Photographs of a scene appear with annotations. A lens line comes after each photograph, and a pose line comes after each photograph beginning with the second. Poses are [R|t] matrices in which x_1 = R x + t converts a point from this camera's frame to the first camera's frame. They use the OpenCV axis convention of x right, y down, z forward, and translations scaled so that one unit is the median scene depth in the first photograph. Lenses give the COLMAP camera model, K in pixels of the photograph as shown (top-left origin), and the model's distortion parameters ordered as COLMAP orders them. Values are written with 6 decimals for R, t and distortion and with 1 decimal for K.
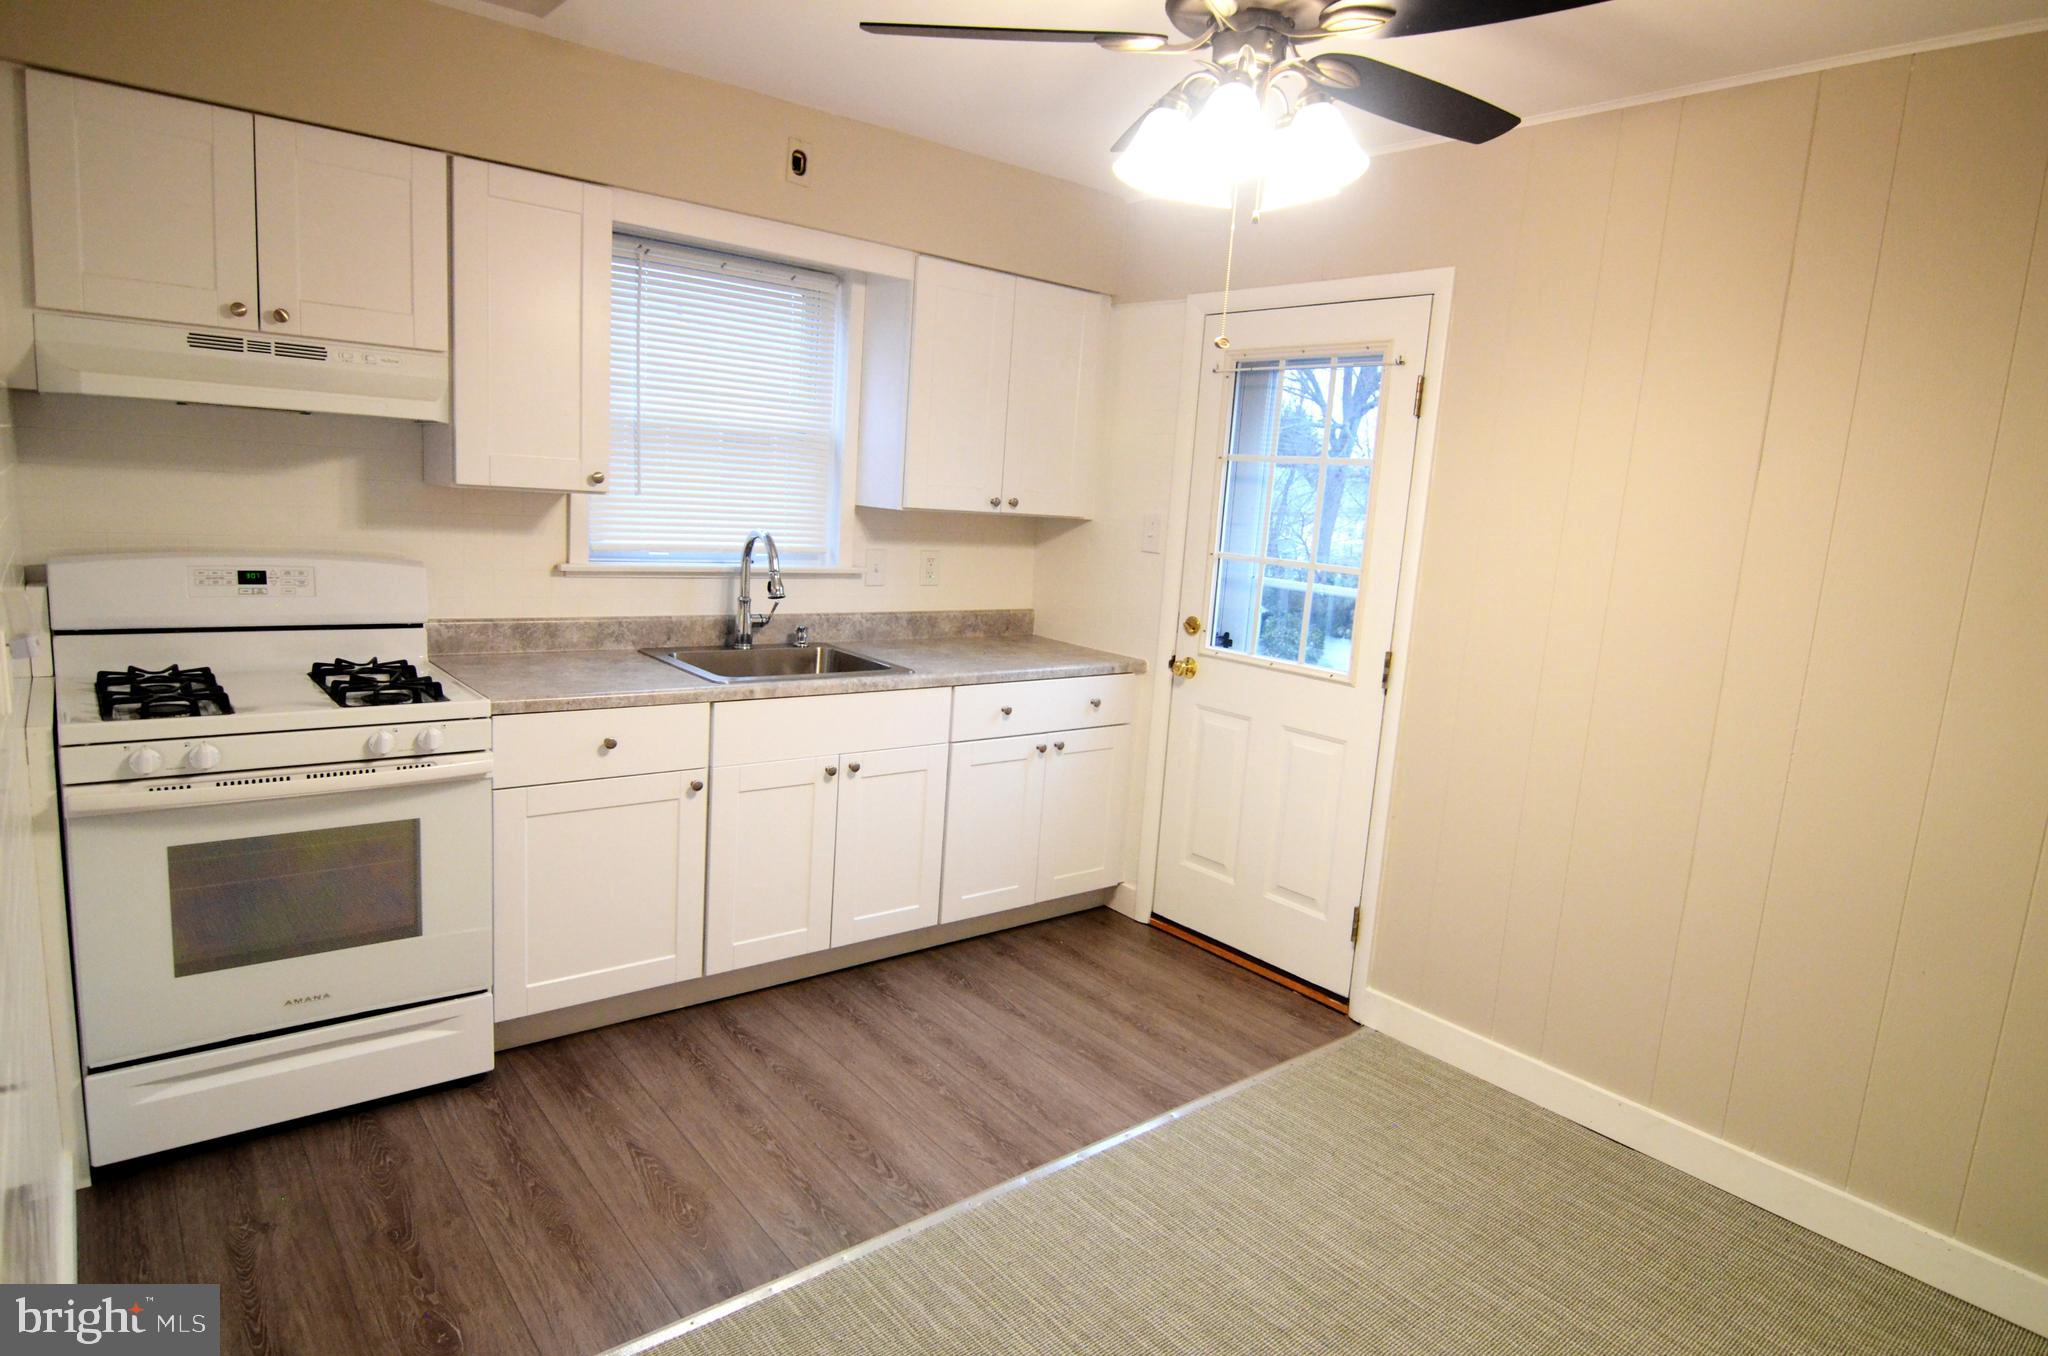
lens RADIAL K [[1169.2, 0, 1022.3], [0, 1169.2, 682.0], [0, 0, 1]] dist [-0.000937, -0.001556]
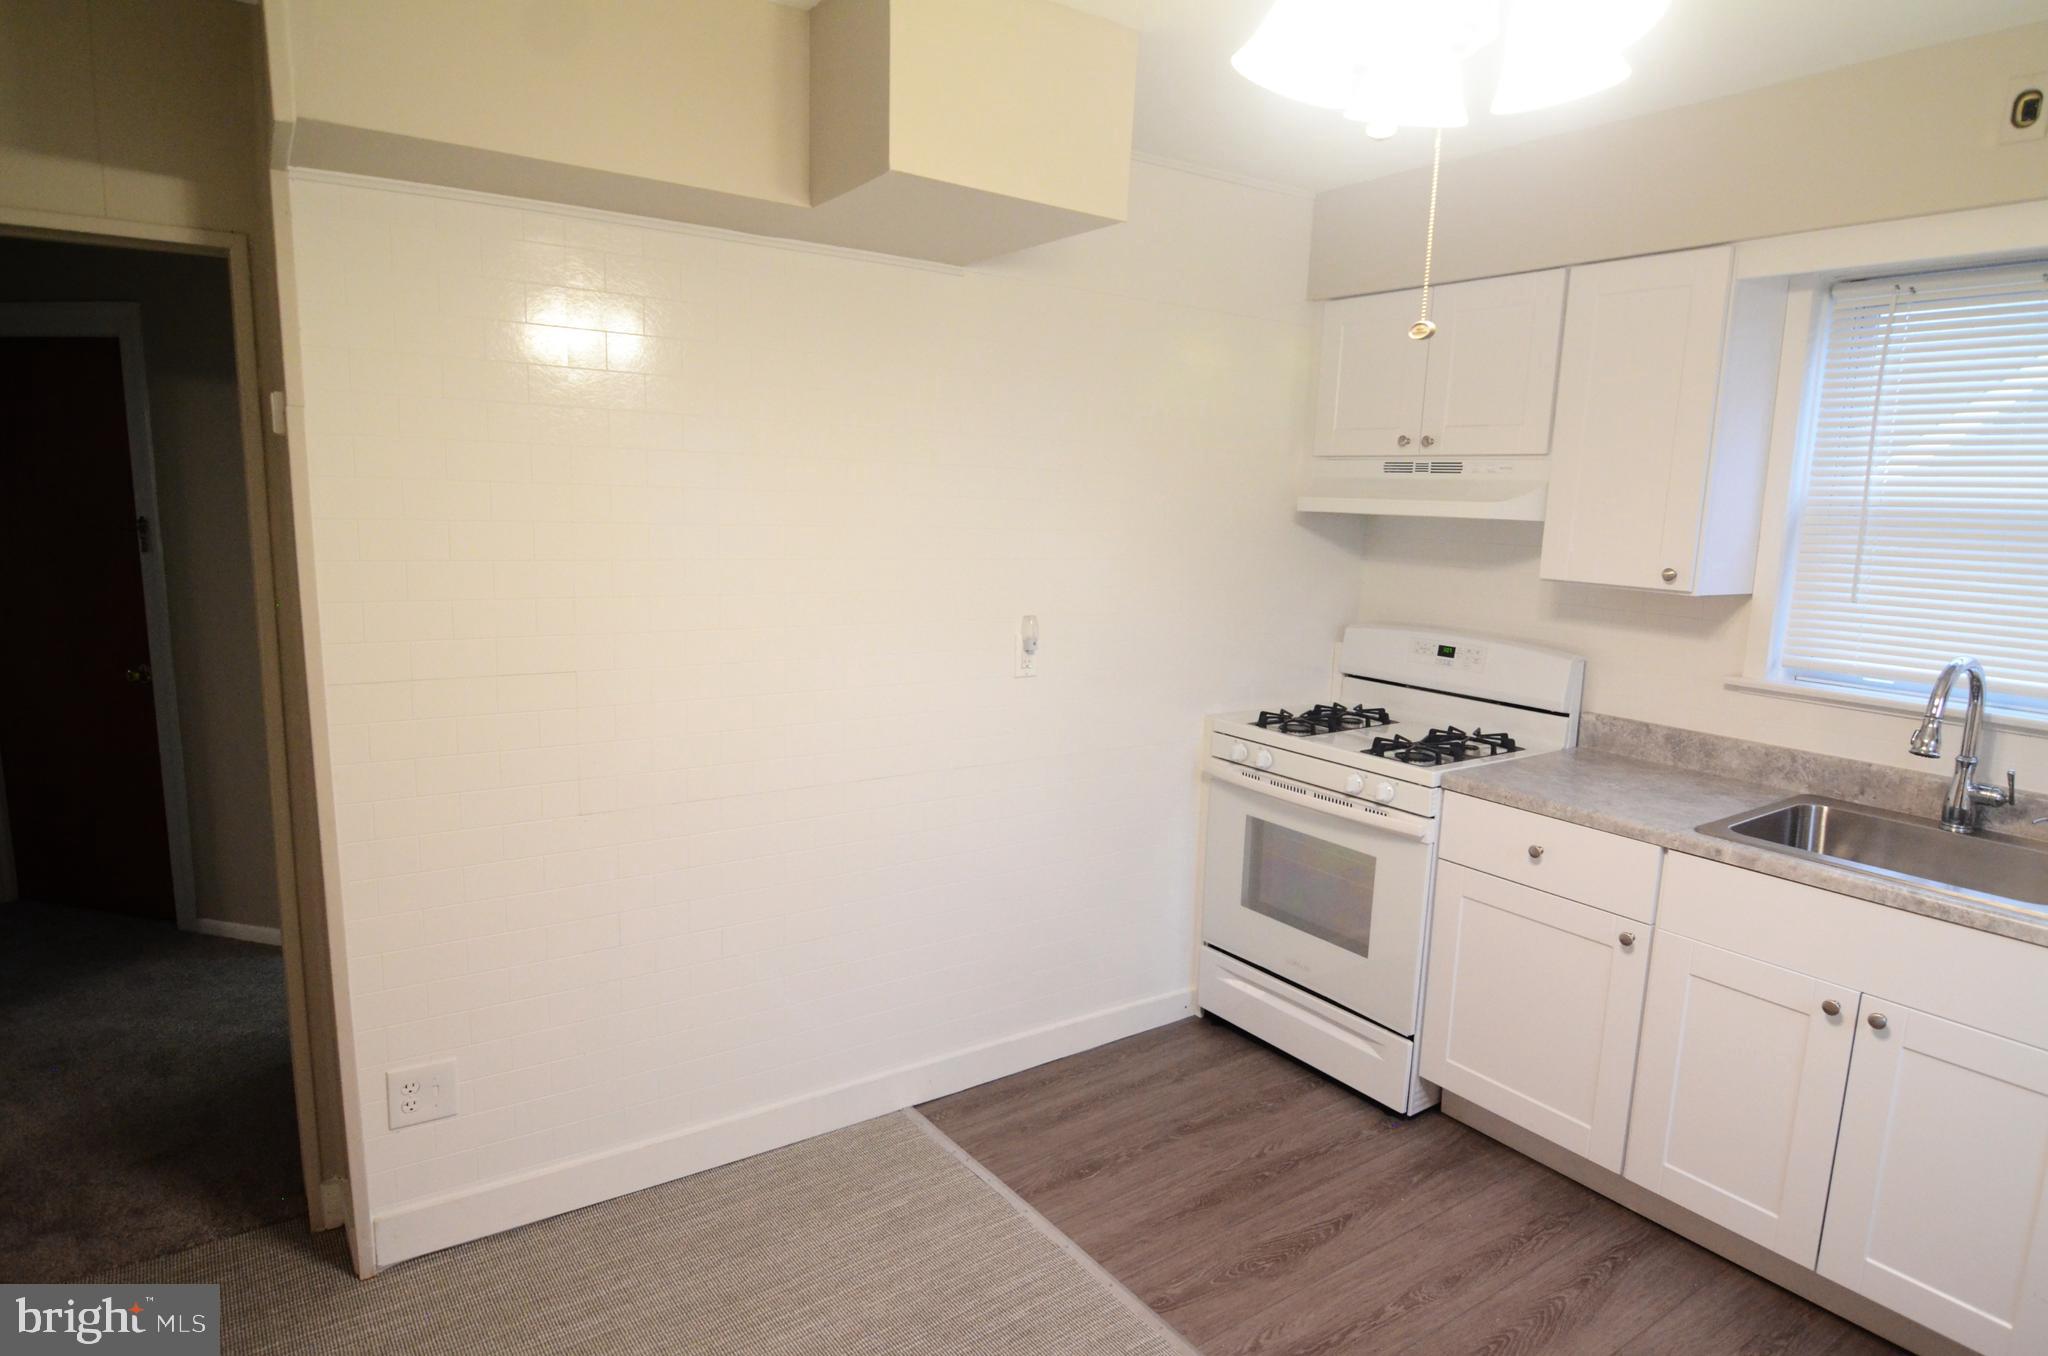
lens RADIAL K [[1169.2, 0, 1021.8], [0, 1169.2, 676.2], [0, 0, 1]] dist [-0.000937, -0.001556]
pose [[-0.057191, 0.087873, -0.994489, 0.600278], [-0.202695, 0.974351, 0.097750, -0.094159], [0.977571, 0.207168, -0.037912, 0.617979]]
